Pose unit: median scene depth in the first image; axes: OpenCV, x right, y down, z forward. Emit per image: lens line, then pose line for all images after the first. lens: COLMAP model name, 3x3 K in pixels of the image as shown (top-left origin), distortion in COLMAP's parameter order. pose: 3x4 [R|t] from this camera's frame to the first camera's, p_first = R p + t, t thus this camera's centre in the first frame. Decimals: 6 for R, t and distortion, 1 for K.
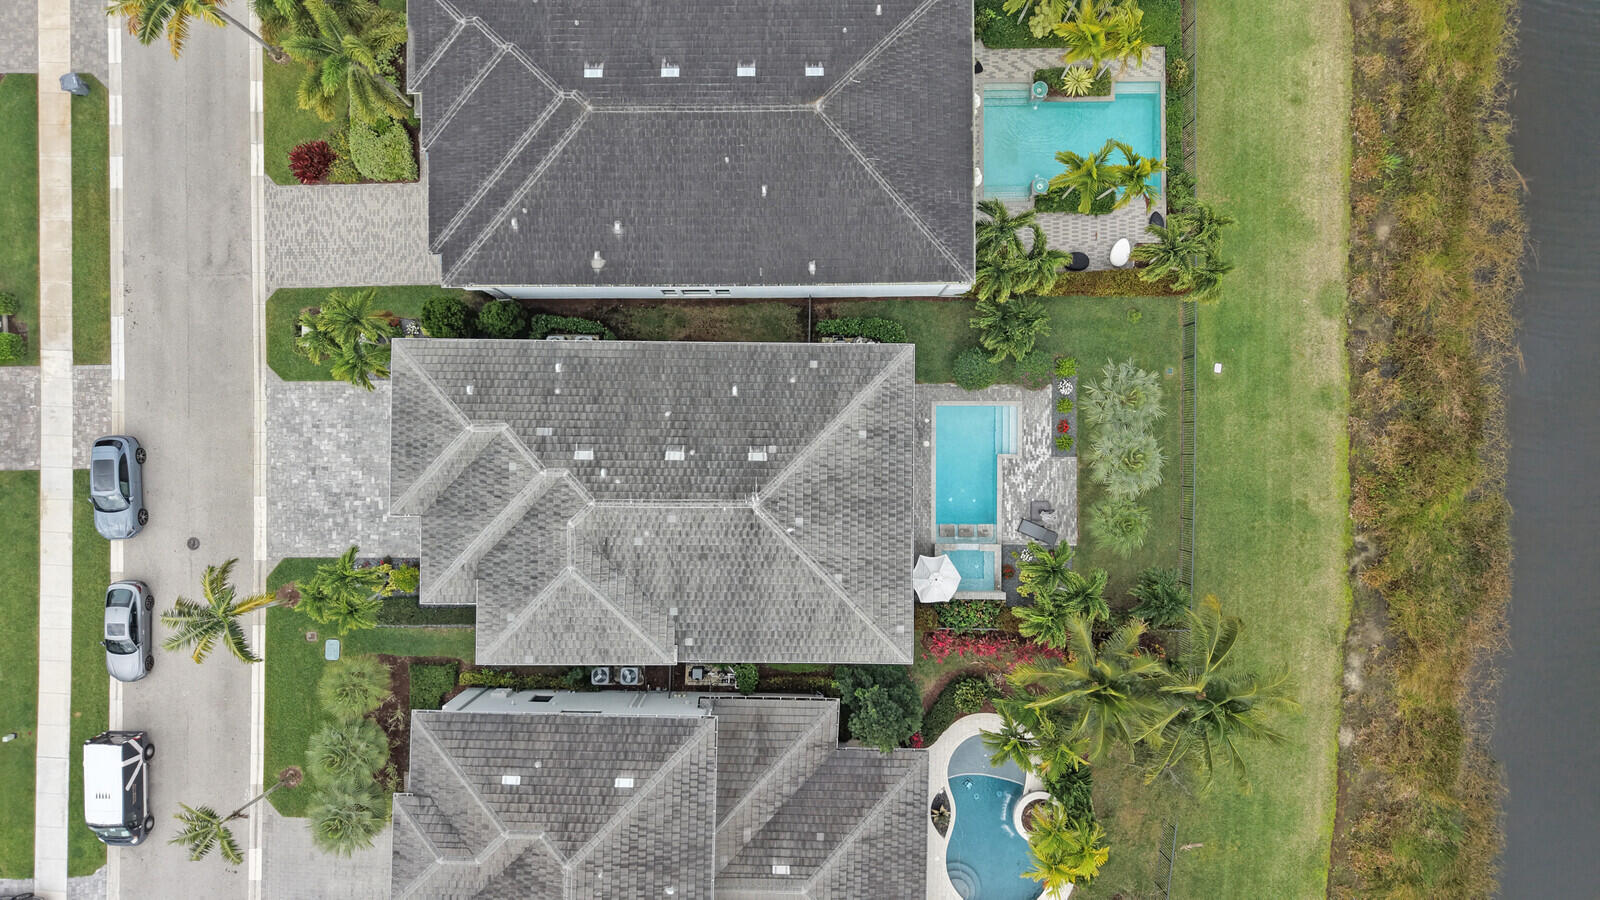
lens RADIAL K [[1078.8, 0, 800.7], [0, 1078.8, 449.2], [0, 0, 1]] dist [0.001461, 0.000959]
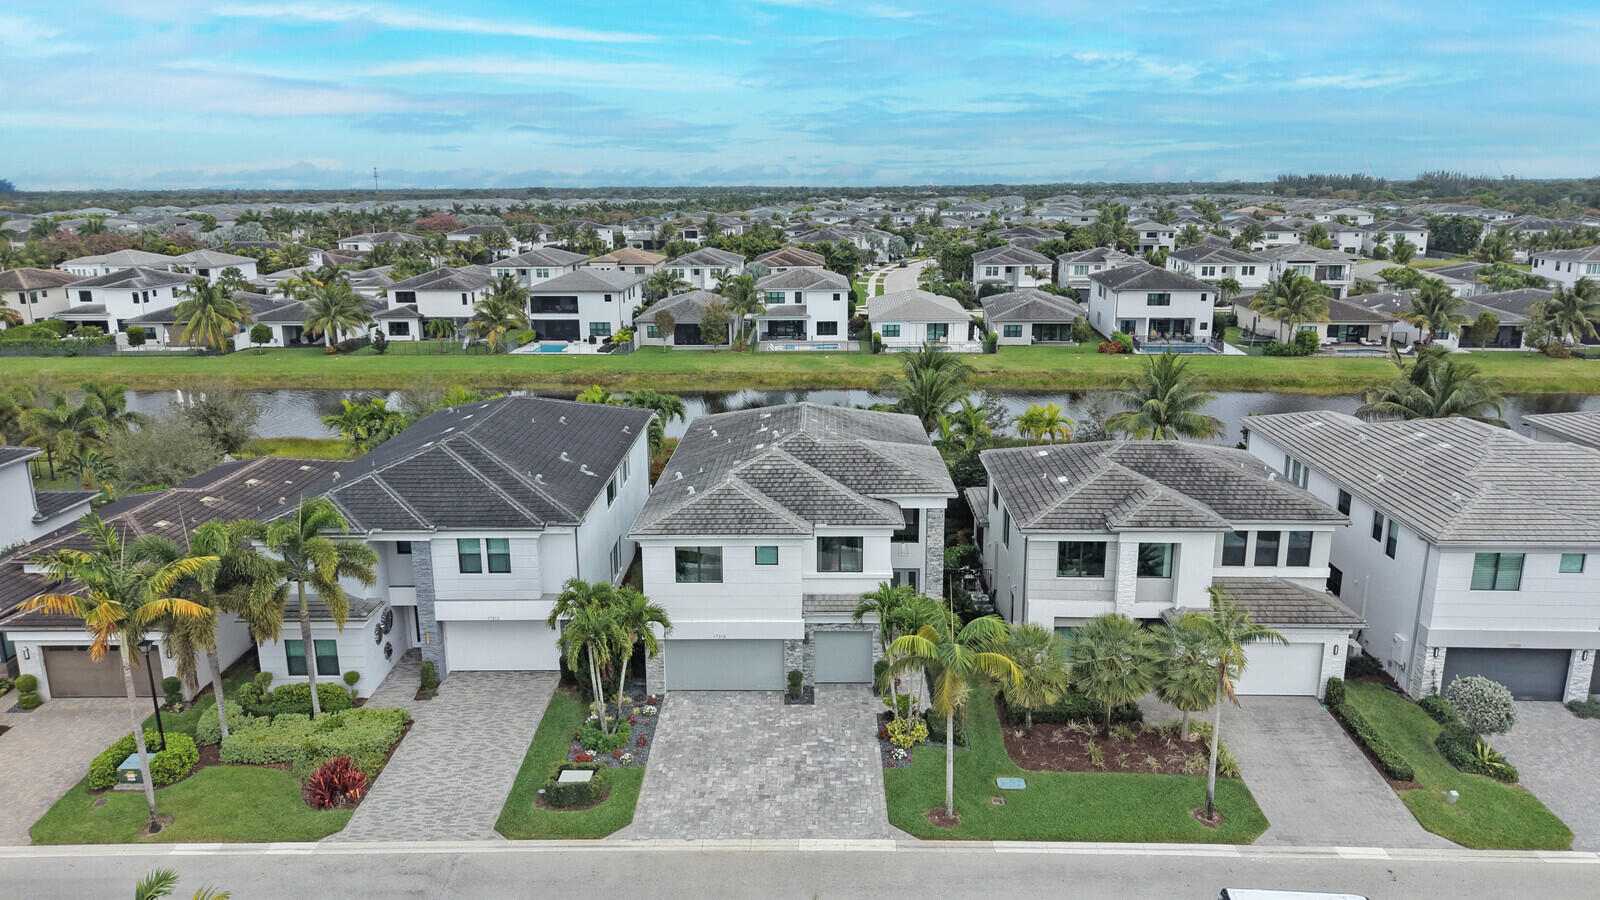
lens RADIAL K [[1078.8, 0, 795.6], [0, 1078.8, 458.2], [0, 0, 1]] dist [0.001461, 0.000959]
pose [[0.015471, -0.235388, 0.971778, -1.089278], [0.999877, 0.006065, -0.014450, 0.049771], [-0.002493, 0.971882, 0.235453, 0.613529]]
